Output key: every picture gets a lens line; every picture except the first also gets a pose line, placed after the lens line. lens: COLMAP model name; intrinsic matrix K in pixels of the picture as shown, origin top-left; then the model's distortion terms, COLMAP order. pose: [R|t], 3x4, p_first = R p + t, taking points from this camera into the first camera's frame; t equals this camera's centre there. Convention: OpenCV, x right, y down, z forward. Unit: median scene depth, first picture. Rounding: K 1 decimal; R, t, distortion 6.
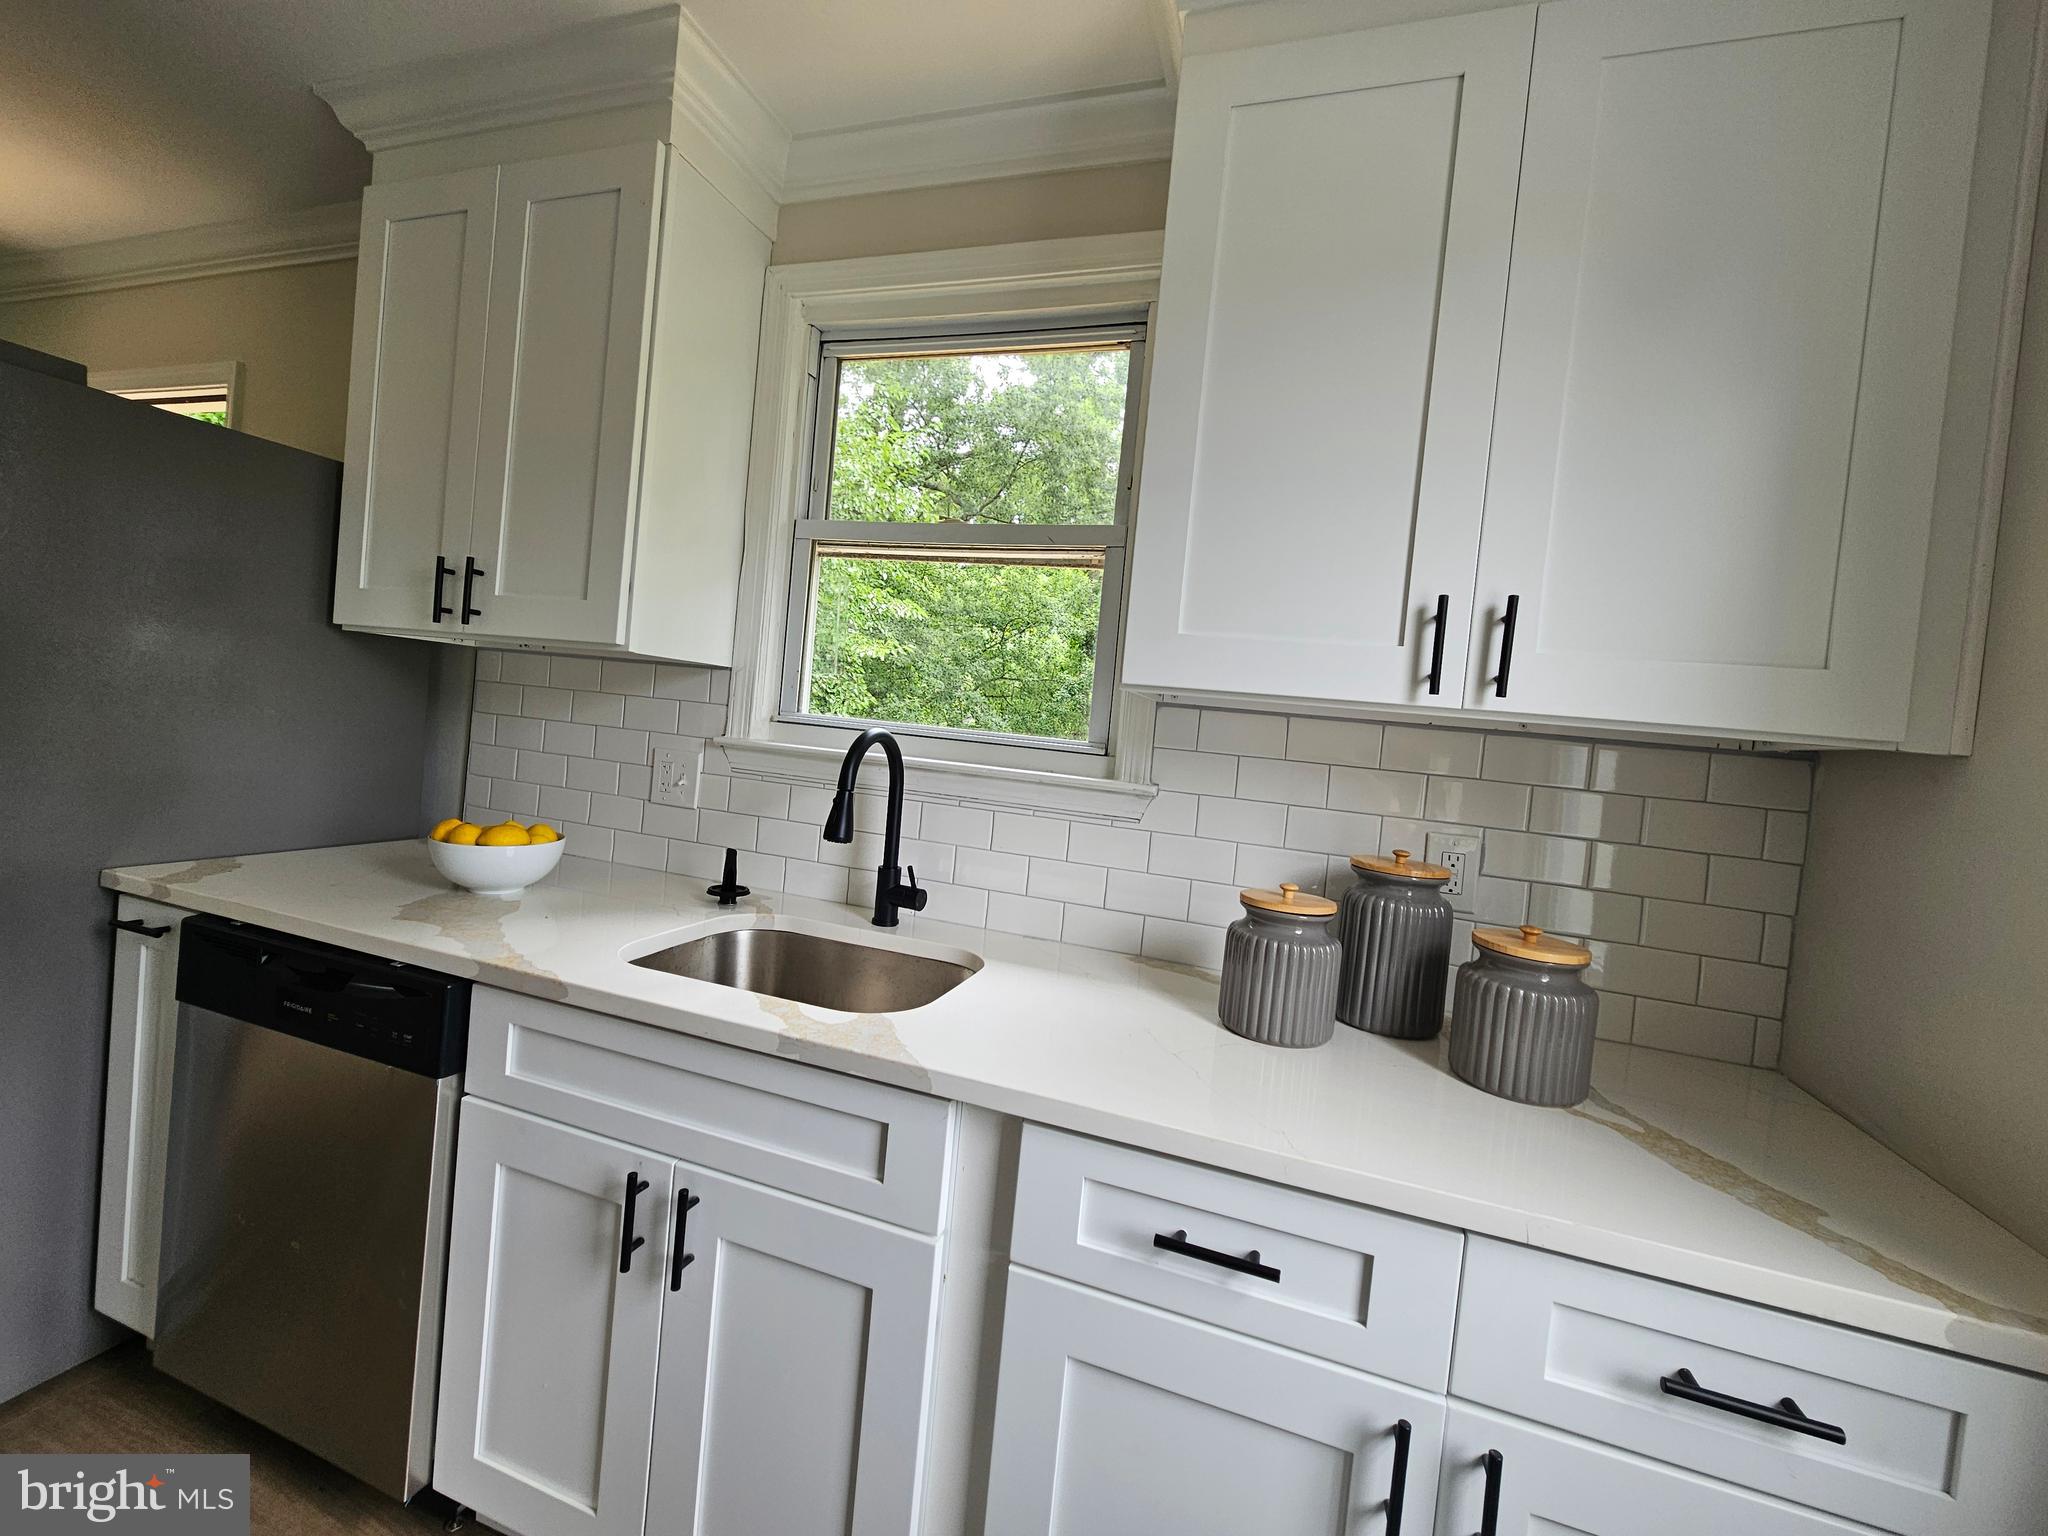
lens RADIAL K [[862.9, 0, 1033.2], [0, 862.9, 765.2], [0, 0, 1]] dist [-0.000690, -0.000113]
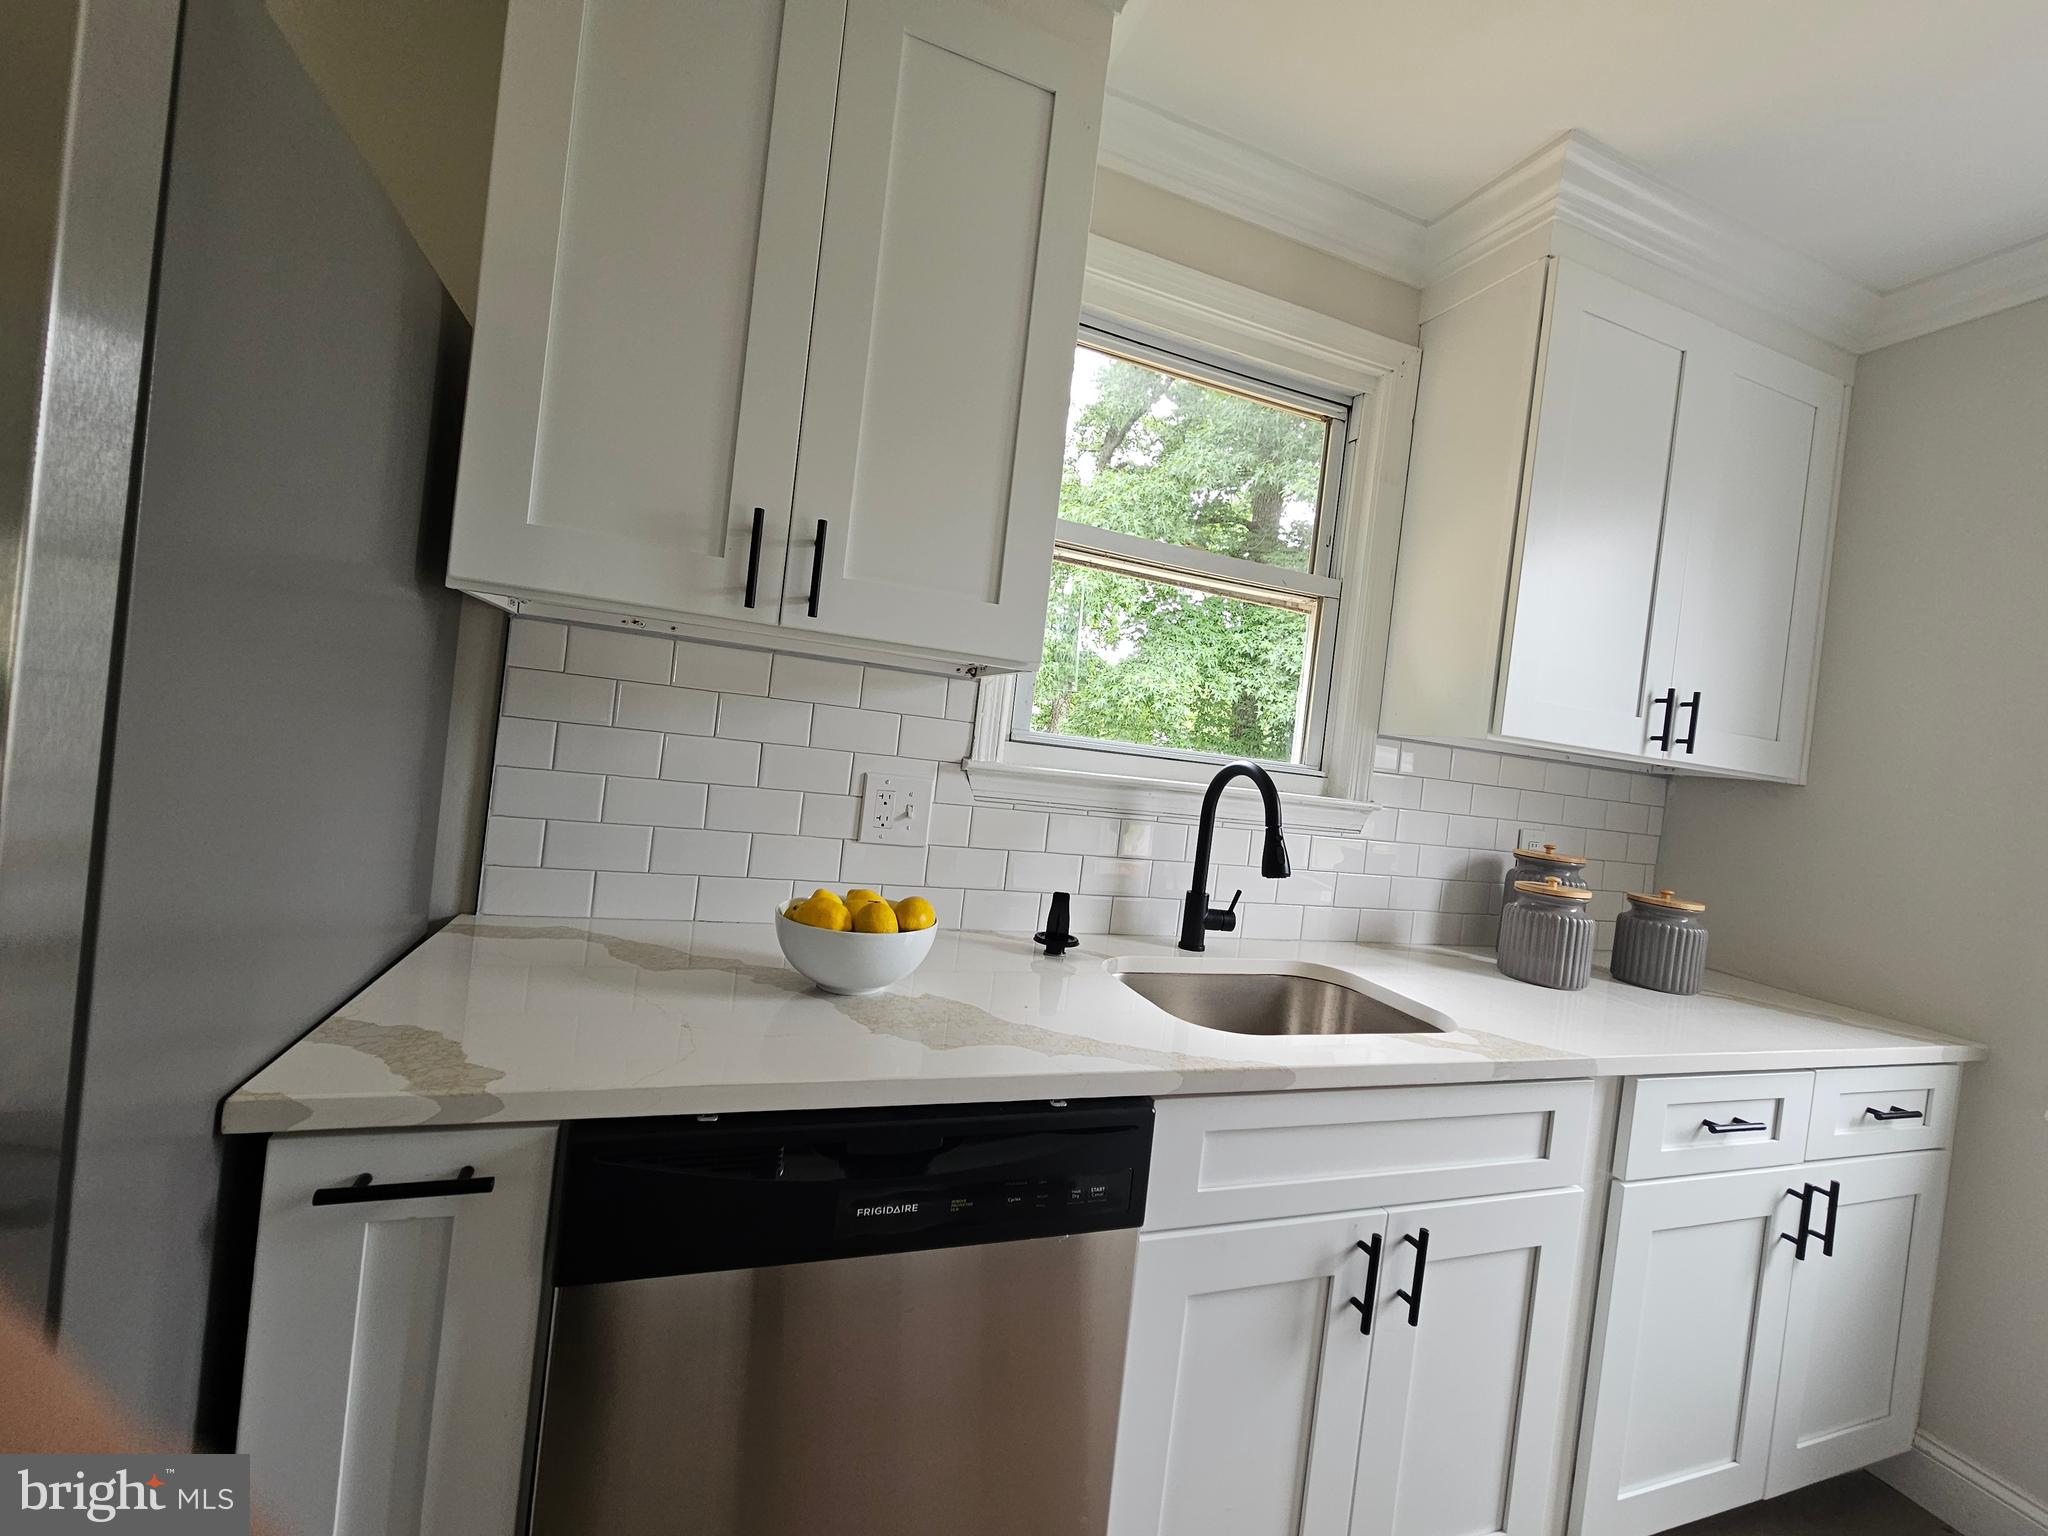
lens RADIAL K [[862.9, 0, 1033.2], [0, 862.9, 765.2], [0, 0, 1]] dist [-0.000690, -0.000113]
pose [[0.772875, -0.022236, 0.634168, -1.229936], [-0.013571, 0.998578, 0.051552, -0.105246], [-0.634413, -0.048449, 0.771475, 0.444191]]
